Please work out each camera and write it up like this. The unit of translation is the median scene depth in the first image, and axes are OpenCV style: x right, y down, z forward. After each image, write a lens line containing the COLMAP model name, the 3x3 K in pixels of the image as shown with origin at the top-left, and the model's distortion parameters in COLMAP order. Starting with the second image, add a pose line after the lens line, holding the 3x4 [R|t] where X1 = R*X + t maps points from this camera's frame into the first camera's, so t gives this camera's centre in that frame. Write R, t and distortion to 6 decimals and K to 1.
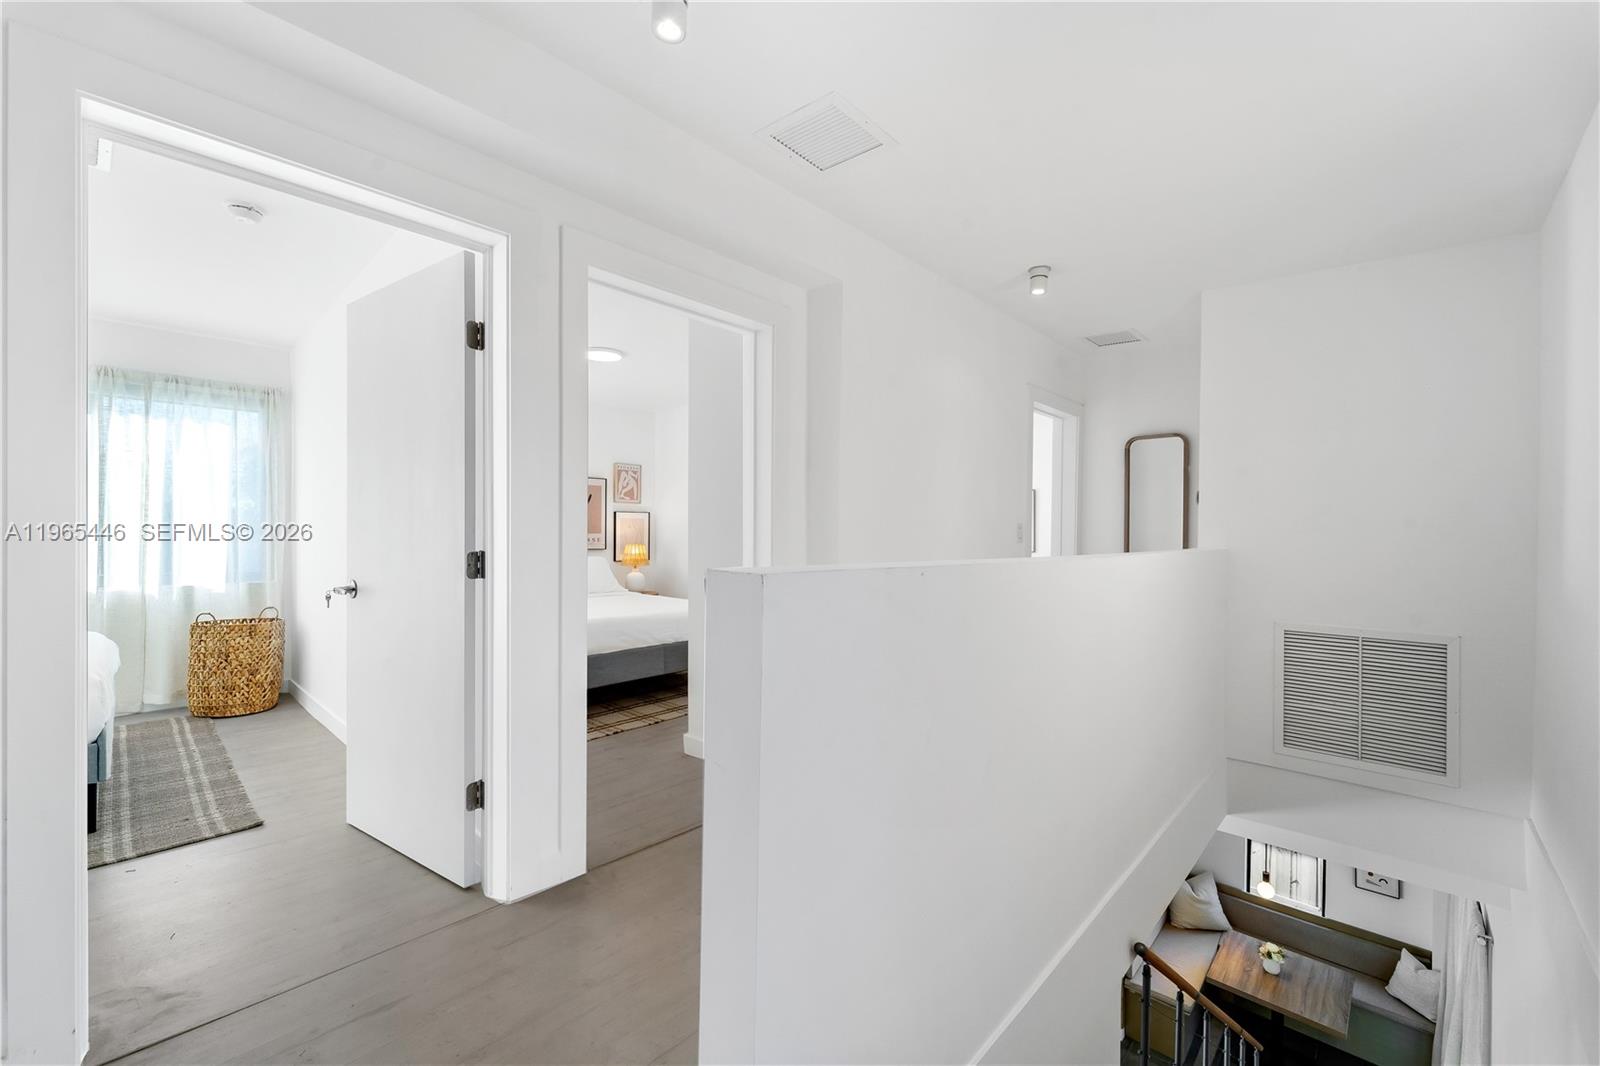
lens RADIAL K [[649.4, 0, 814.0], [0, 649.4, 538.6], [0, 0, 1]] dist [-0.002394, -0.000255]
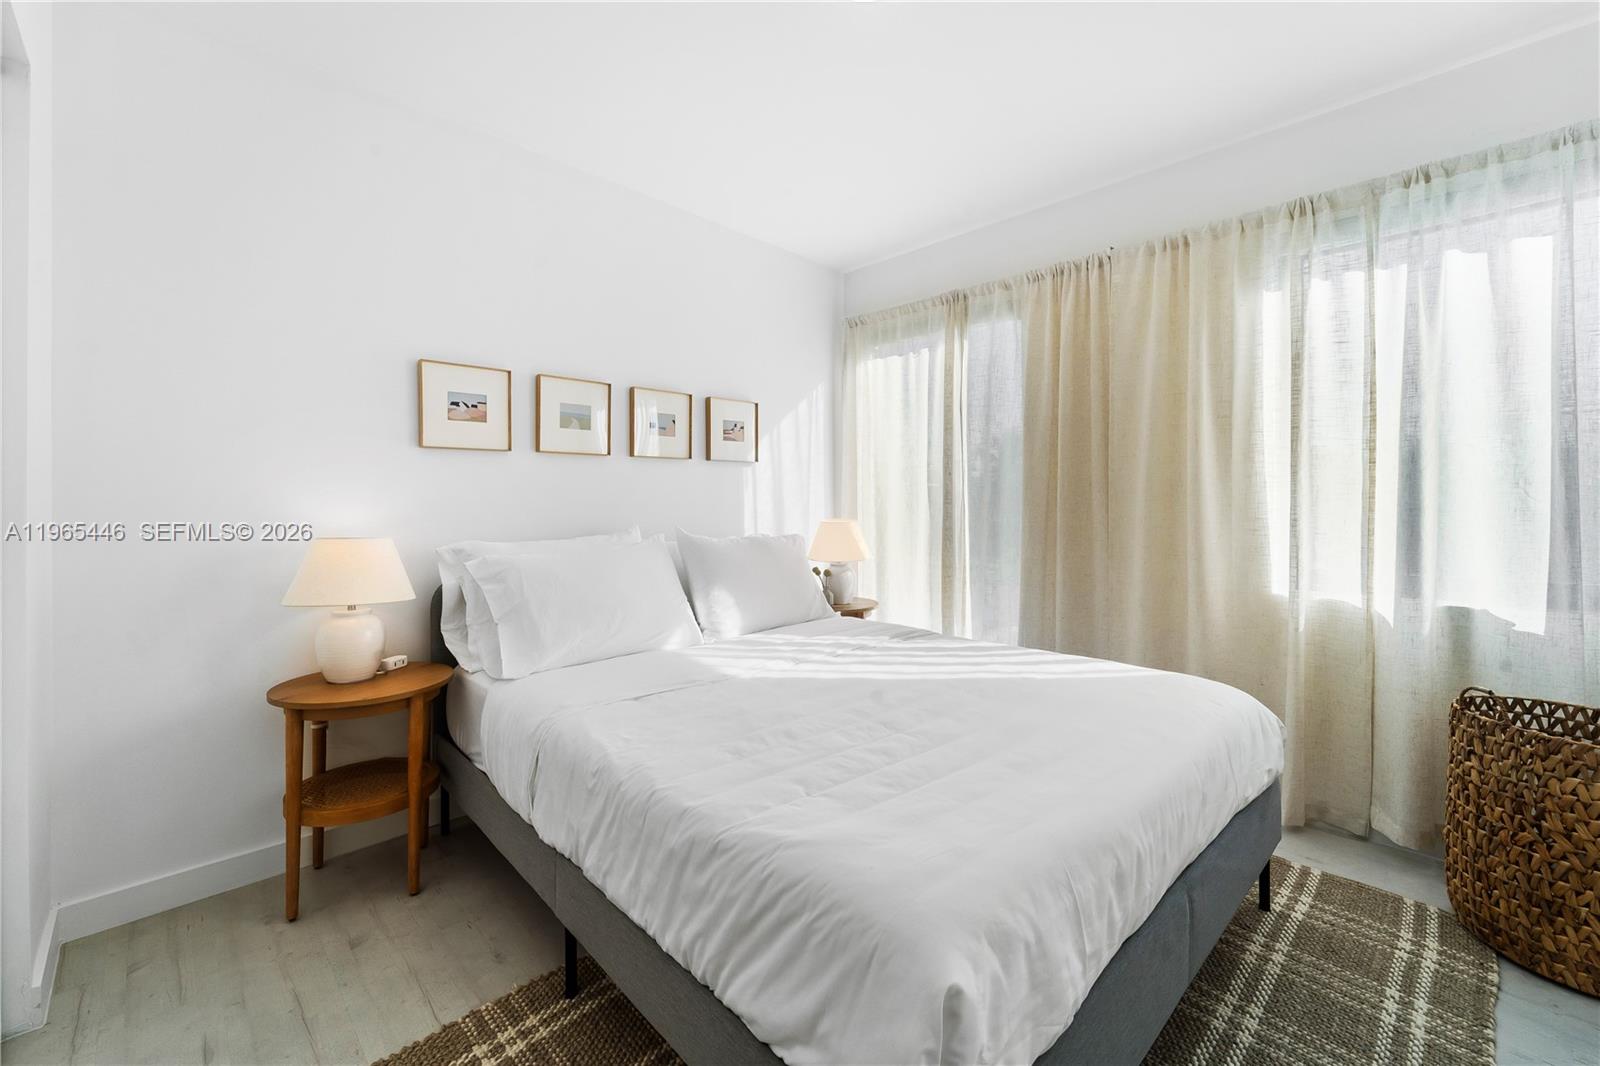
lens RADIAL K [[649.4, 0, 808.6], [0, 649.4, 489.5], [0, 0, 1]] dist [-0.002394, -0.000255]
pose [[-0.053851, -0.009505, -0.998504, -0.966664], [-0.005010, 0.999945, -0.009248, -0.011627], [0.998536, 0.004504, -0.053896, 1.139812]]
